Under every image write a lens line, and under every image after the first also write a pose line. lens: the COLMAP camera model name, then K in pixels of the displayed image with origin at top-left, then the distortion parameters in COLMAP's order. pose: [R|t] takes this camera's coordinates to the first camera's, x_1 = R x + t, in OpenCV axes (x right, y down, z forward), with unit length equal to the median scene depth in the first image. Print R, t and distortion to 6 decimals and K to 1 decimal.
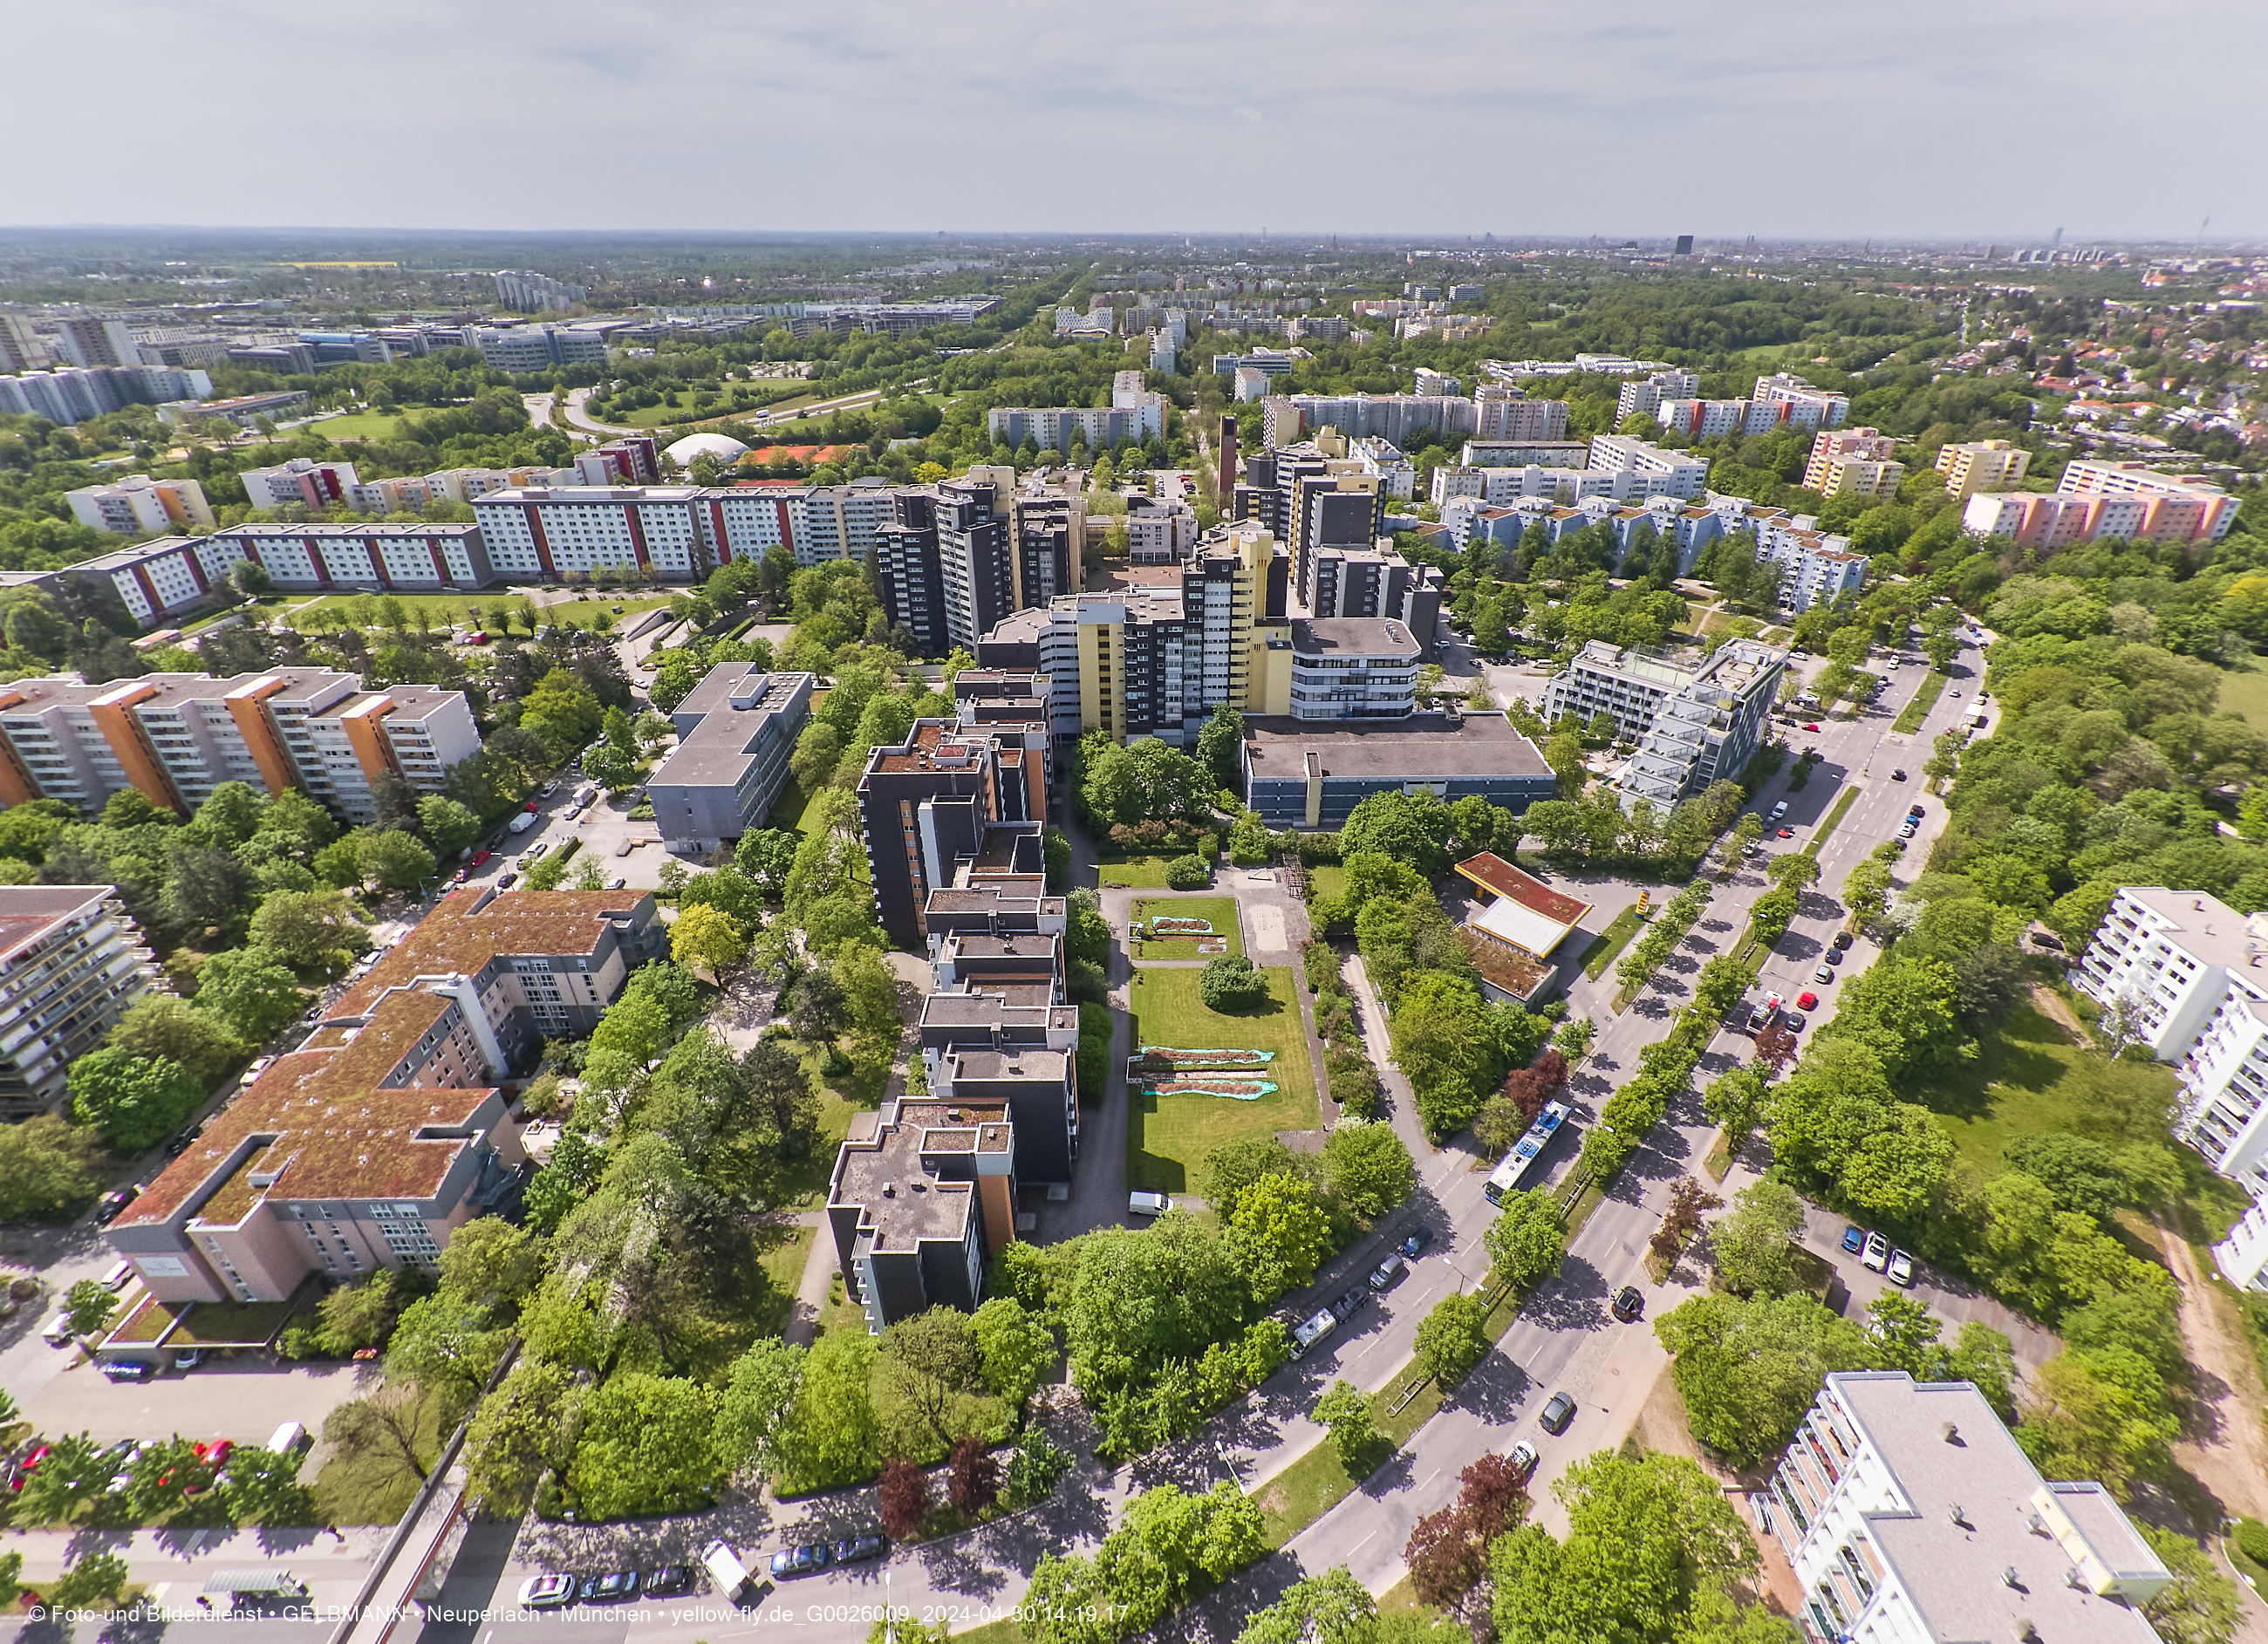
lens RADIAL K [[999.4, 0, 1155.7], [0, 999.4, 777.1], [0, 0, 1]] dist [-0.035631, 0.015353]
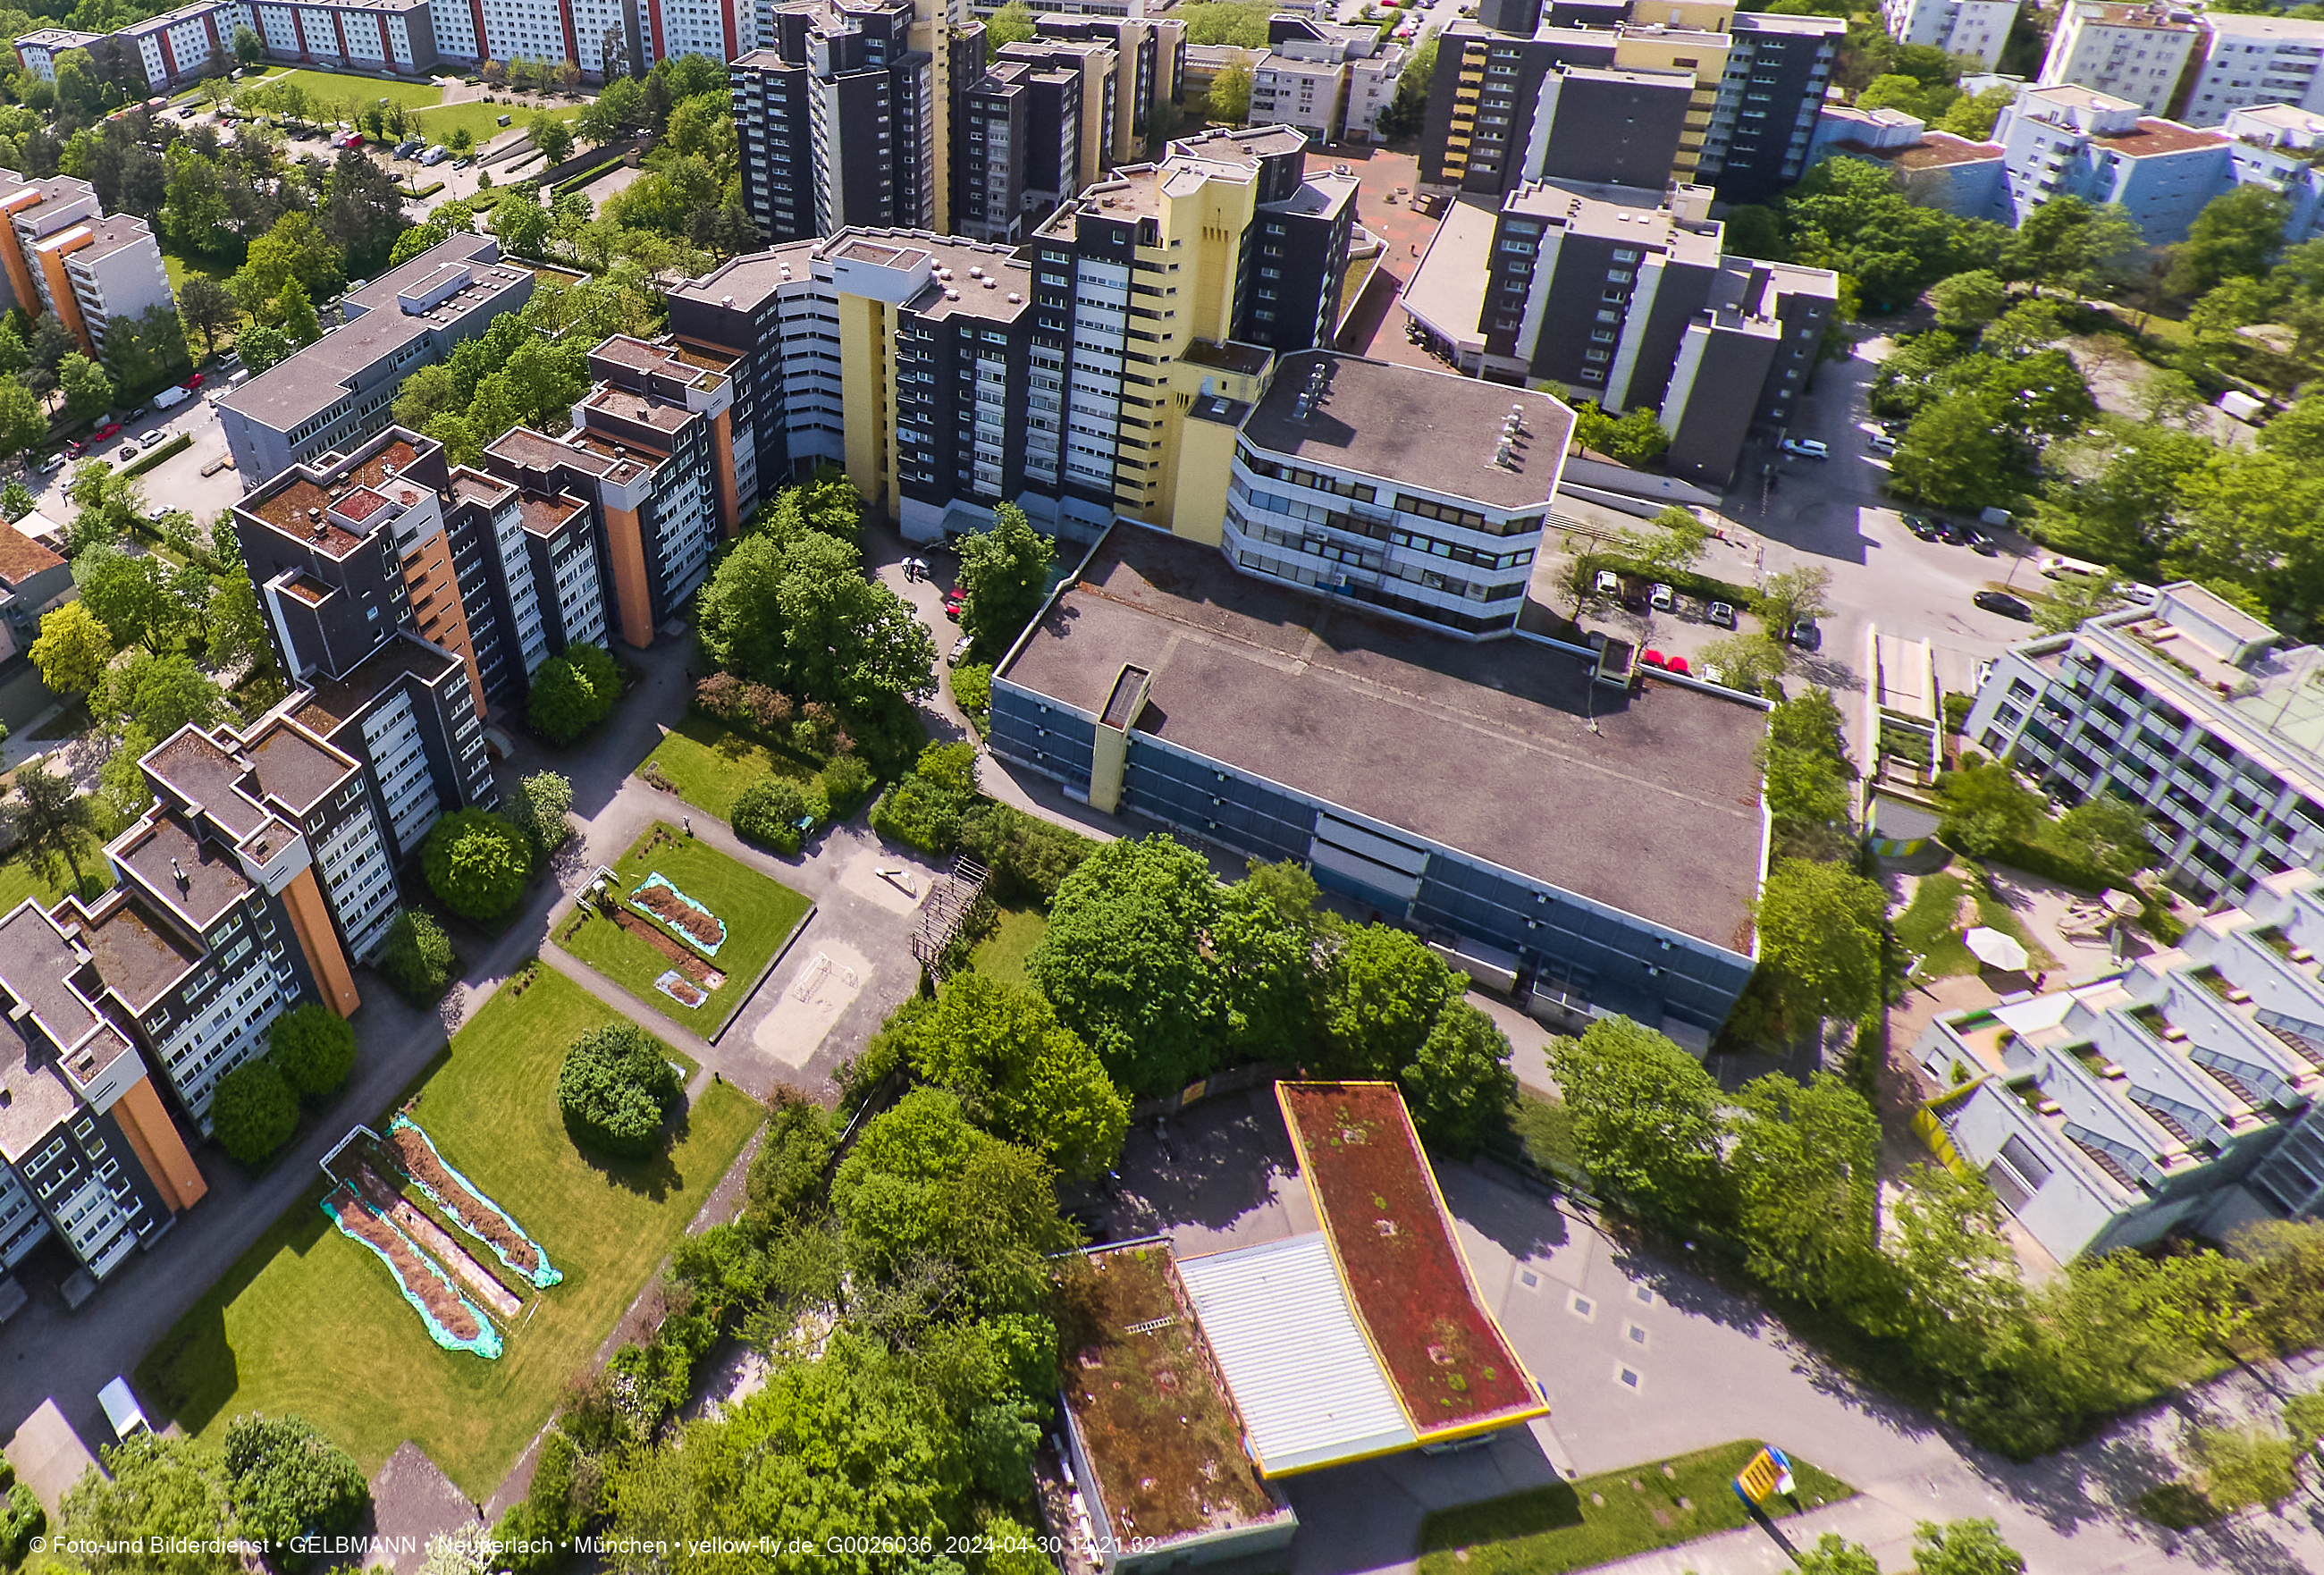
lens RADIAL K [[1305.8, 0, 556.6], [0, 1305.8, 368.5], [0, 0, 1]] dist [-0.088226, 0.018174]
pose [[0.741275, 0.231807, -0.629903, 0.267950], [-0.191898, 0.972490, 0.132053, -0.170376], [0.643185, 0.022990, 0.765366, 0.326055]]
